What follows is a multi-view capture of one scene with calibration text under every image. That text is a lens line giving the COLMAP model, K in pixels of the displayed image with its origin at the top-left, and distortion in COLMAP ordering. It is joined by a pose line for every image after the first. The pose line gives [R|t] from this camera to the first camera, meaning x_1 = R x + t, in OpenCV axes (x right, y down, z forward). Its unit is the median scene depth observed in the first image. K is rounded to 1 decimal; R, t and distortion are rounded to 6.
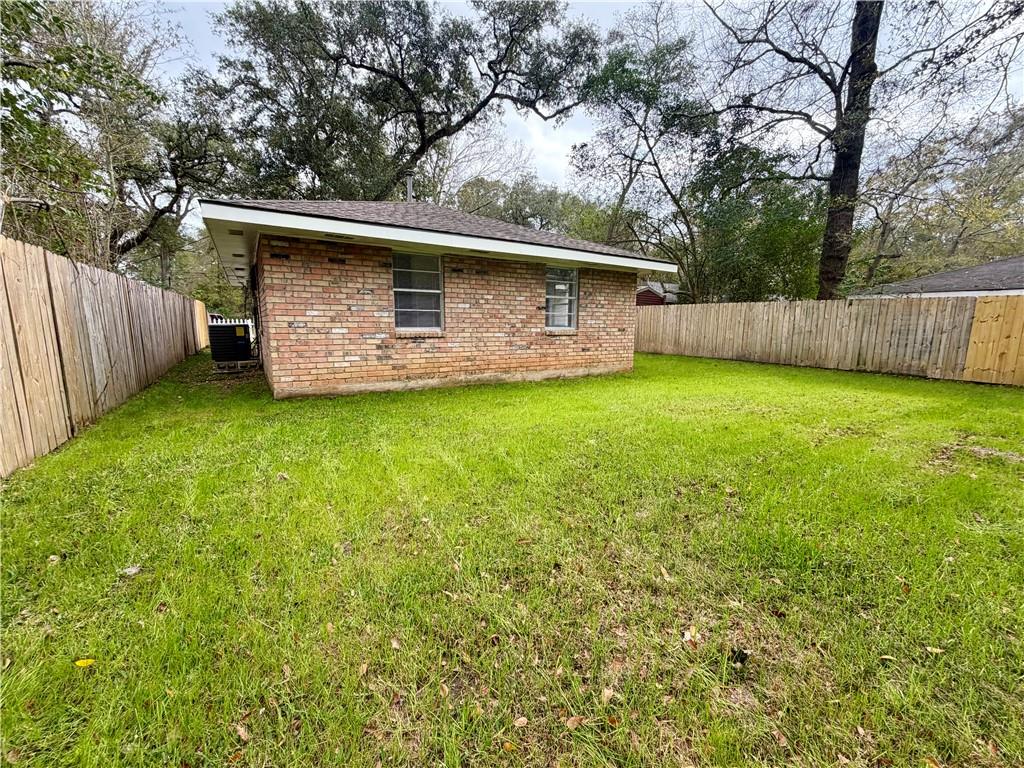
lens RADIAL K [[409.9, 0, 509.7], [0, 409.9, 385.1], [0, 0, 1]] dist [-0.000851, 0.001295]
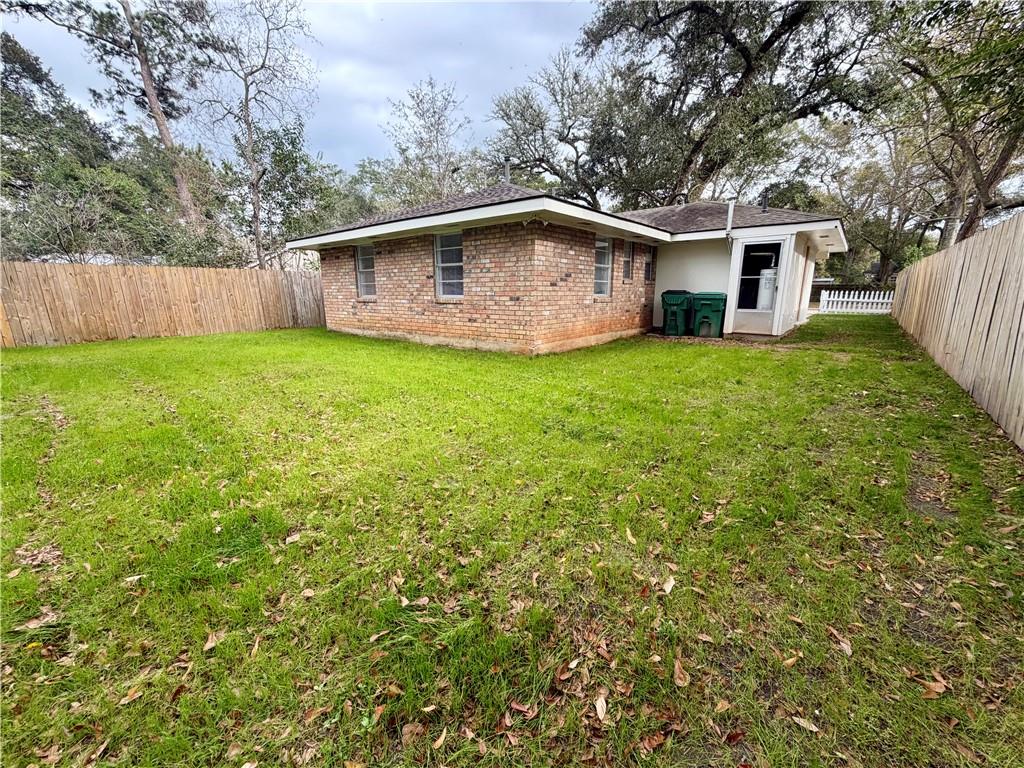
lens RADIAL K [[409.9, 0, 512.9], [0, 409.9, 383.3], [0, 0, 1]] dist [-0.000851, 0.001295]
pose [[0.321117, 0.200834, -0.925500, 1.149526], [-0.133021, 0.977132, 0.165884, -0.119435], [0.937651, 0.069843, 0.340489, 0.831096]]
